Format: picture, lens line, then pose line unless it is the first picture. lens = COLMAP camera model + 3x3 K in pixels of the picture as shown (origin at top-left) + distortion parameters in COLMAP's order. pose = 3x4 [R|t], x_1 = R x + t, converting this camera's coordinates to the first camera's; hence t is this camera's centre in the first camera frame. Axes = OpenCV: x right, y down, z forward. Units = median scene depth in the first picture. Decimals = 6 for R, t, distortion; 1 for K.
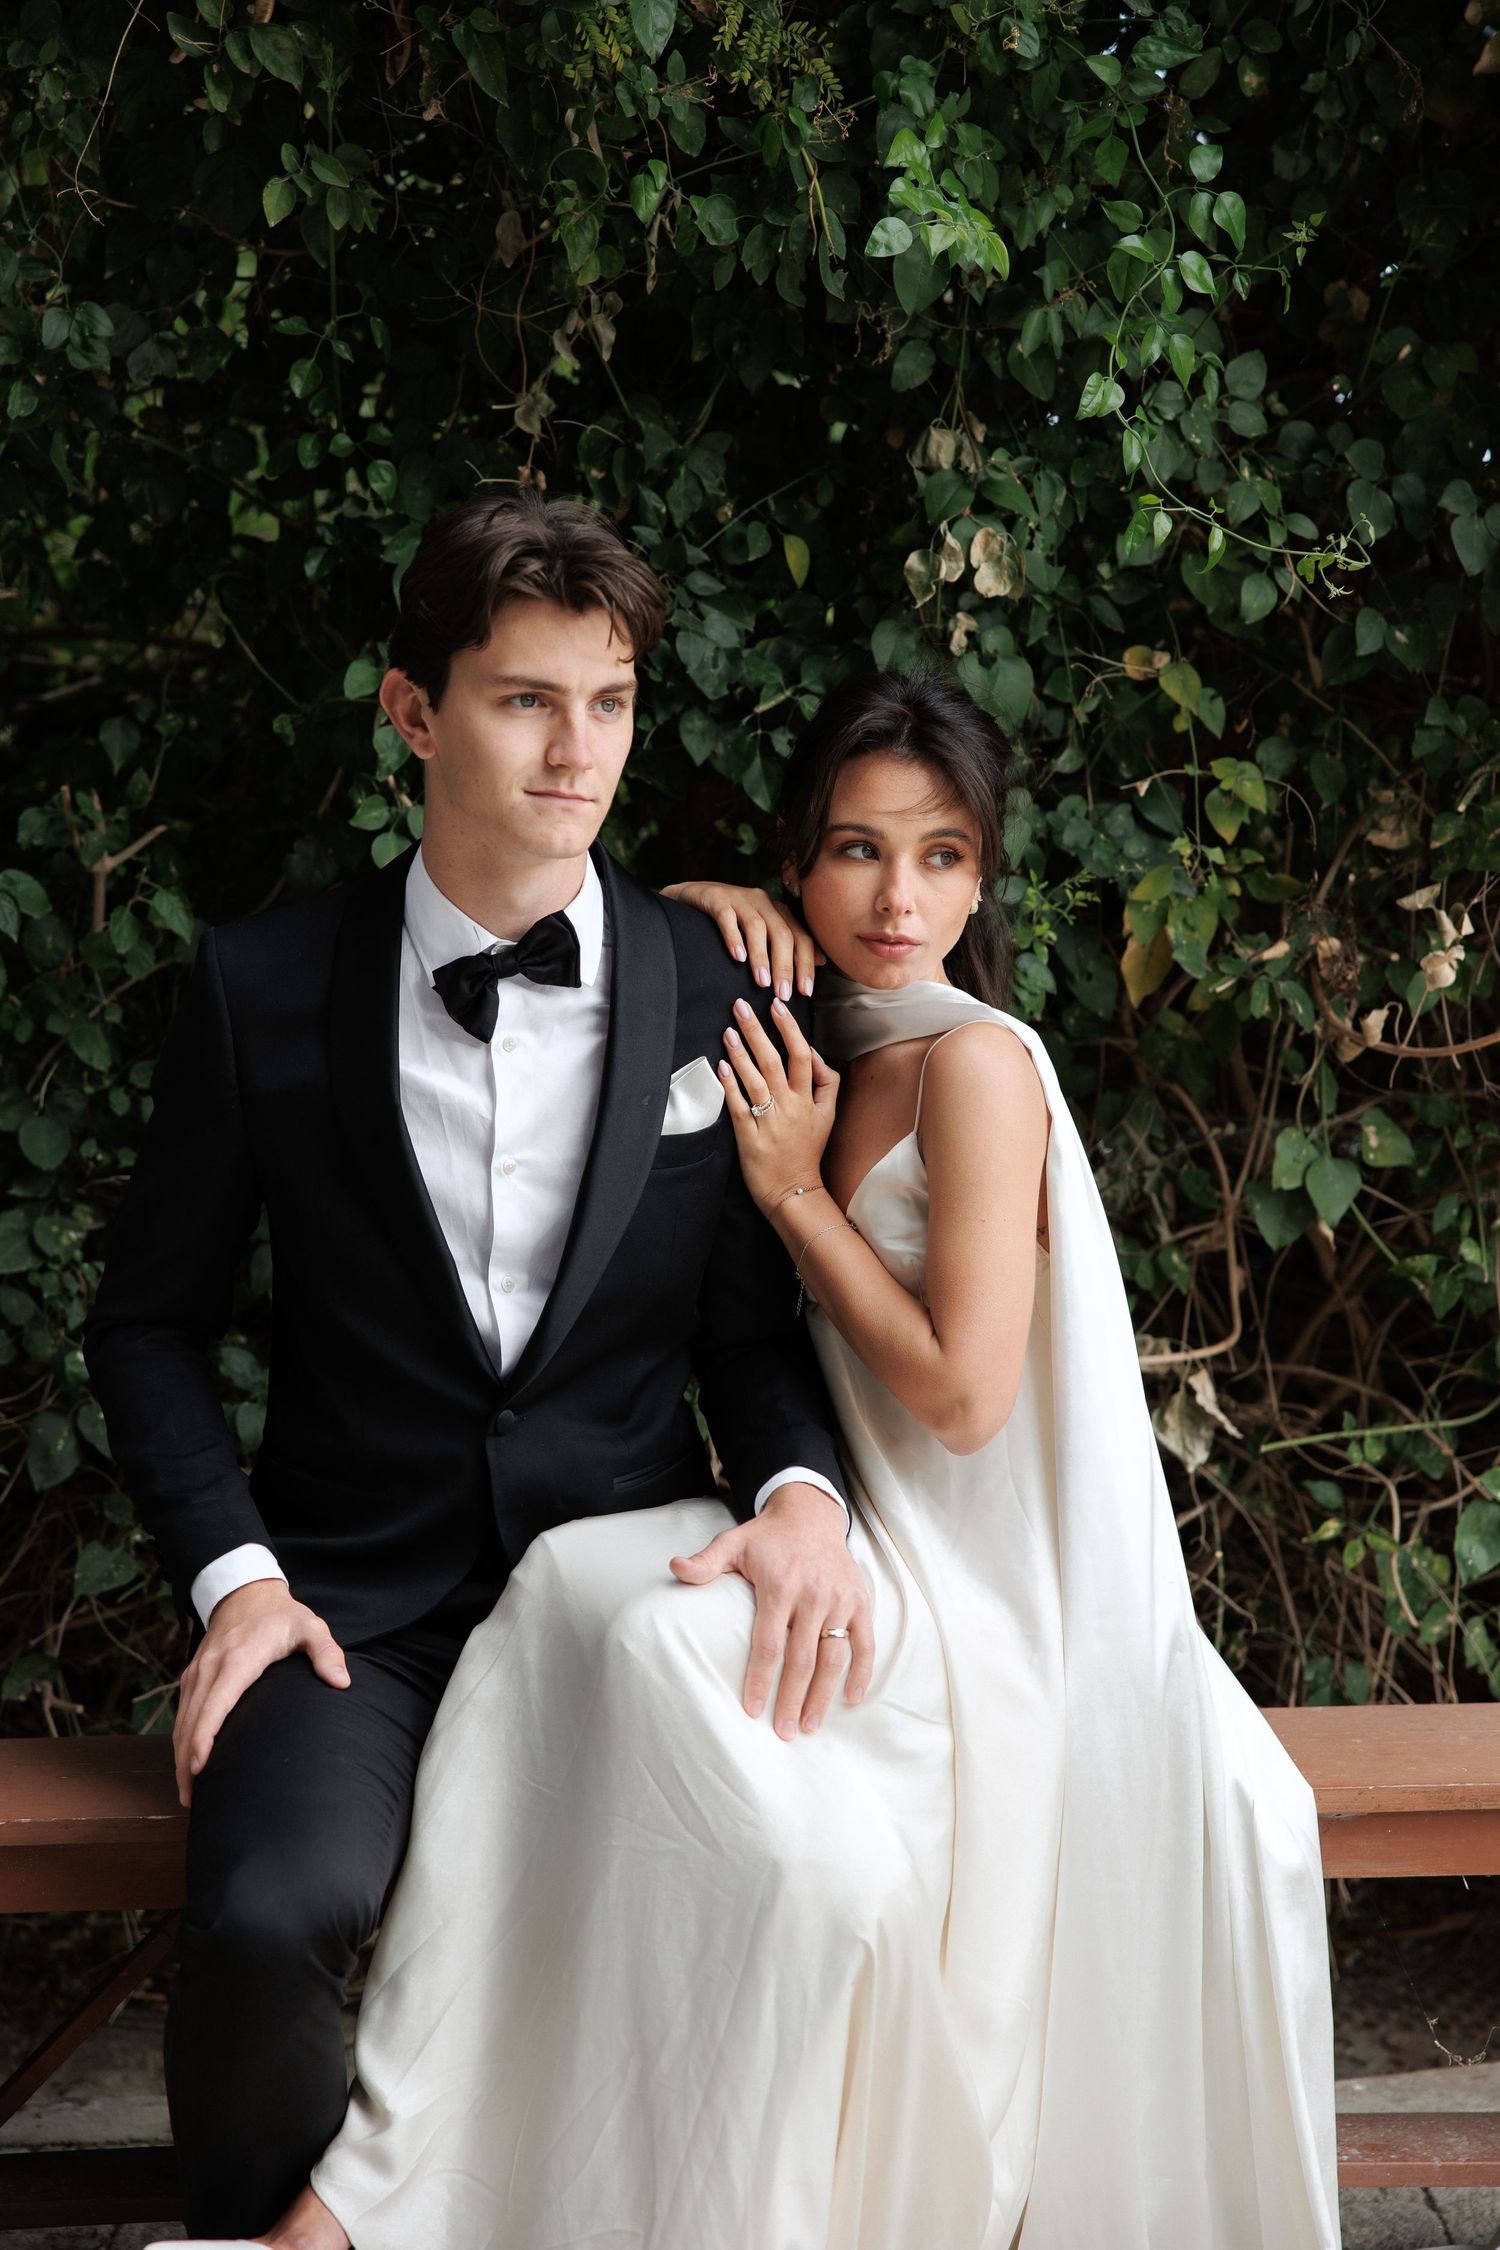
lens RADIAL K [[4216.1, 0, 750.0], [0, 4216.1, 1125.0], [0, 0, 1]] dist [0.169929, -0.013080]
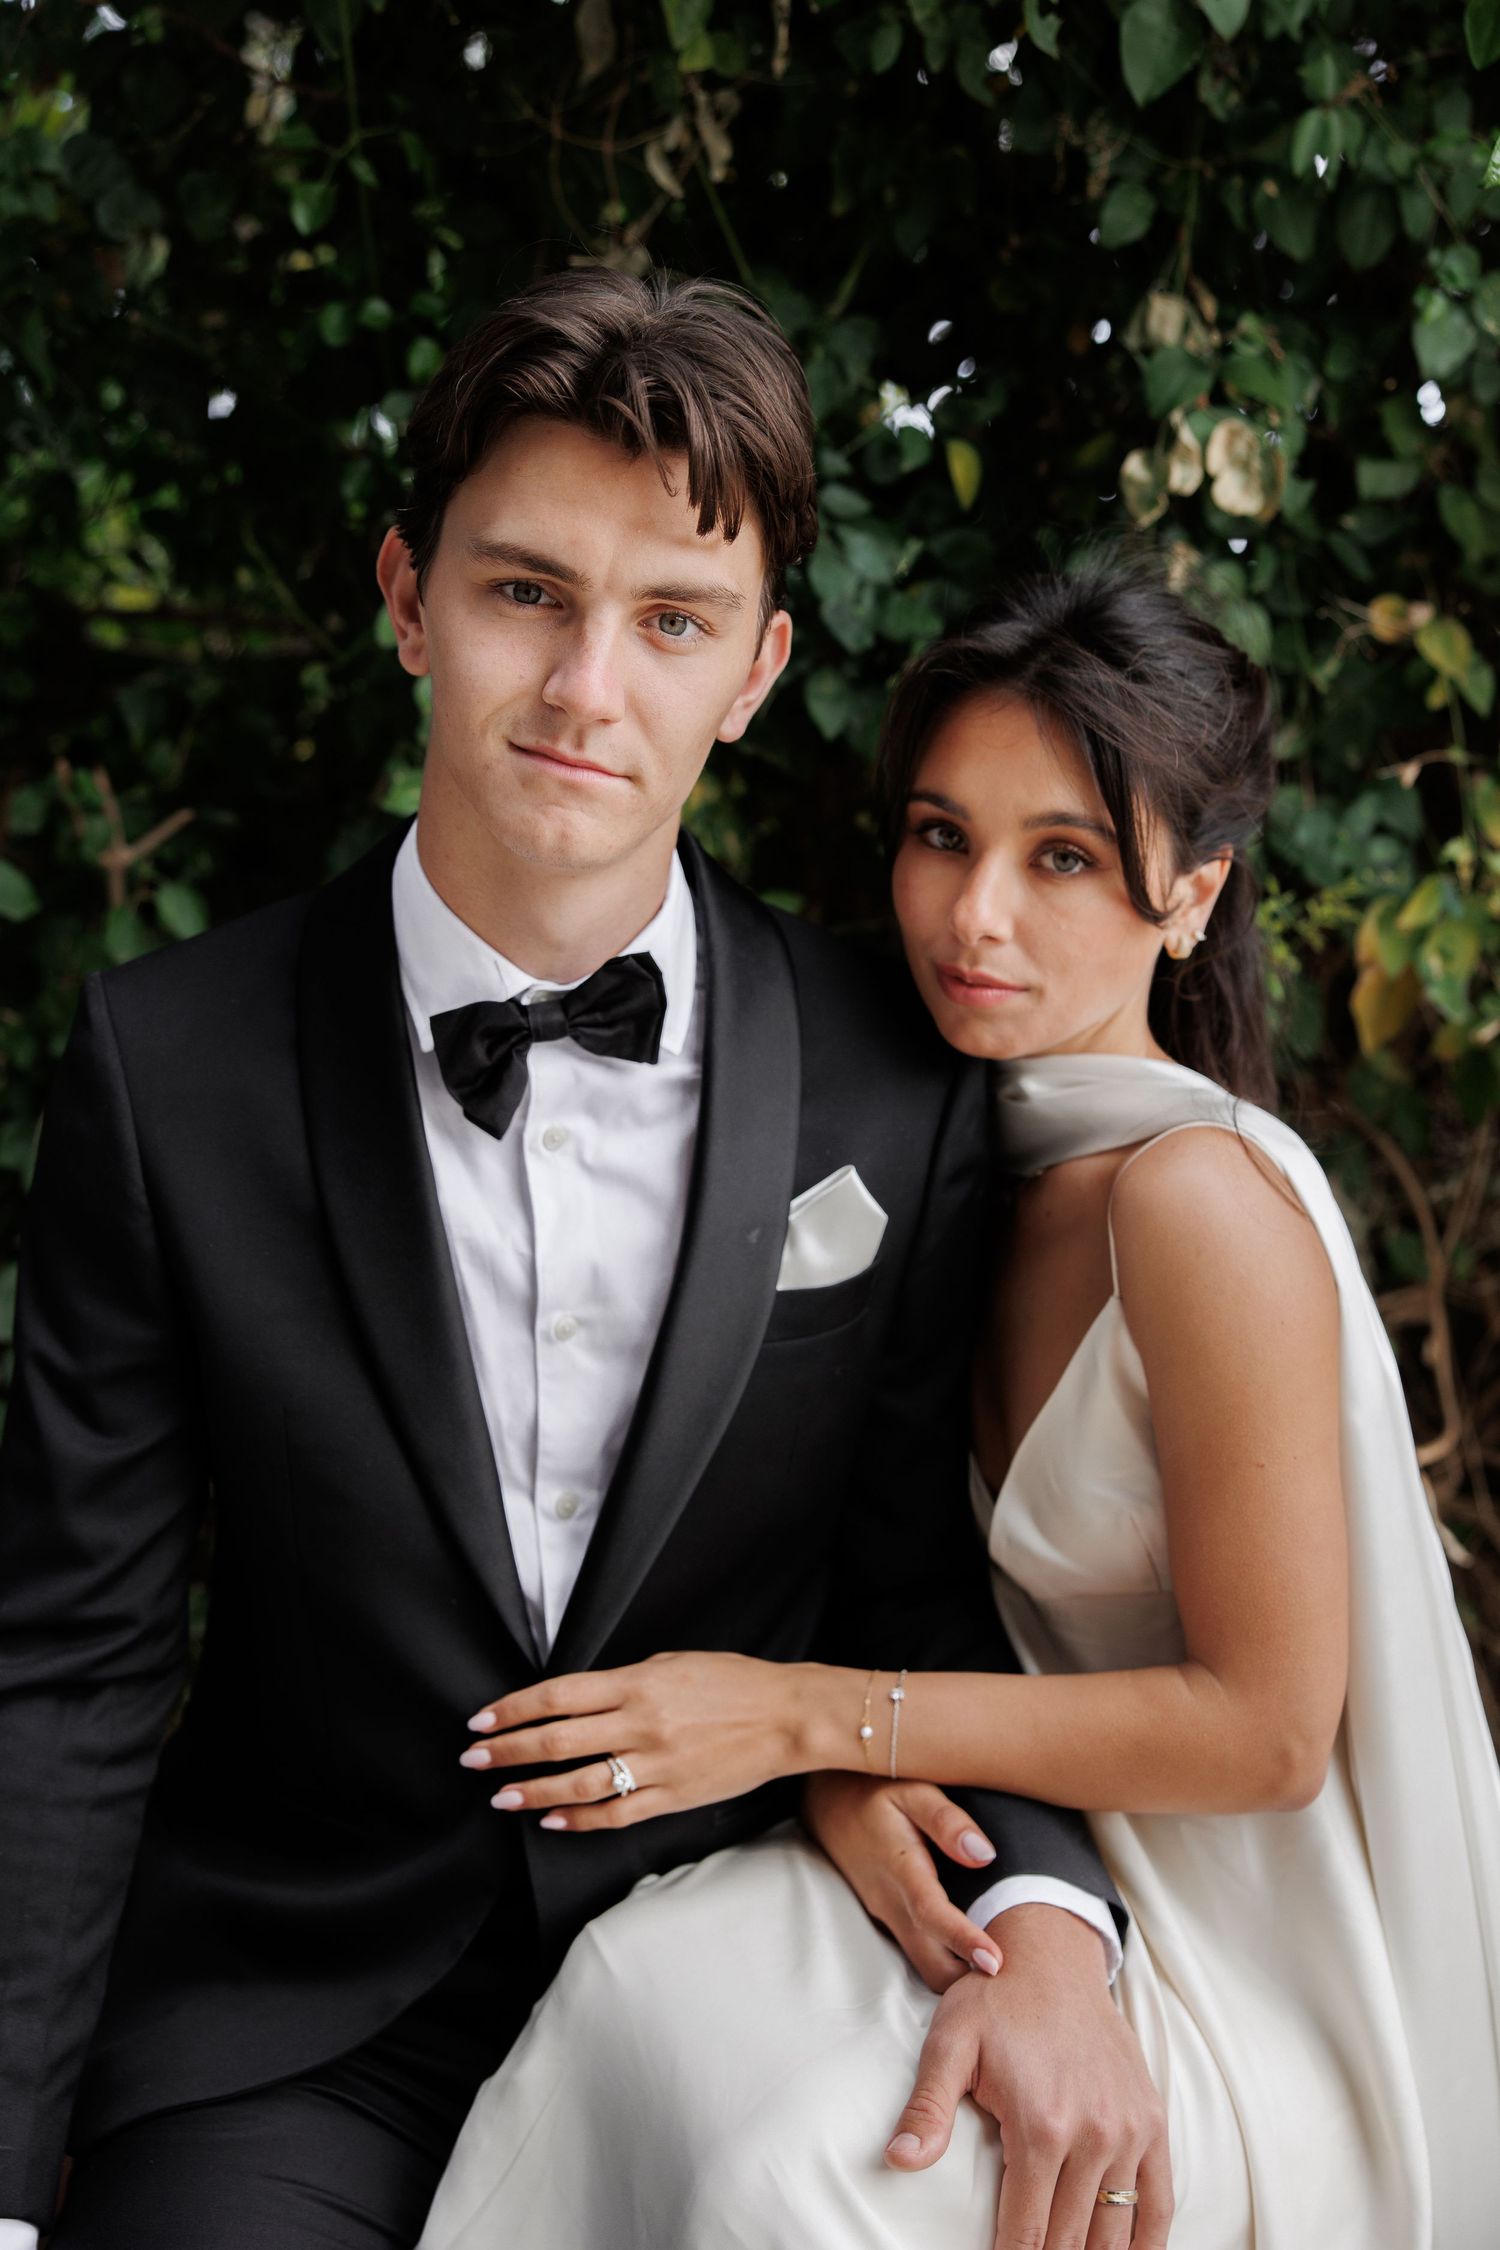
lens RADIAL K [[2638.3, 0, 750.0], [0, 2638.3, 1125.0], [0, 0, 1]] dist [-0.011952, -0.010197]
pose [[0.999418, 0.016677, -0.029749, -0.011866], [-0.015062, 0.998444, 0.053696, -0.041674], [0.030598, -0.053217, 0.998114, 0.528436]]
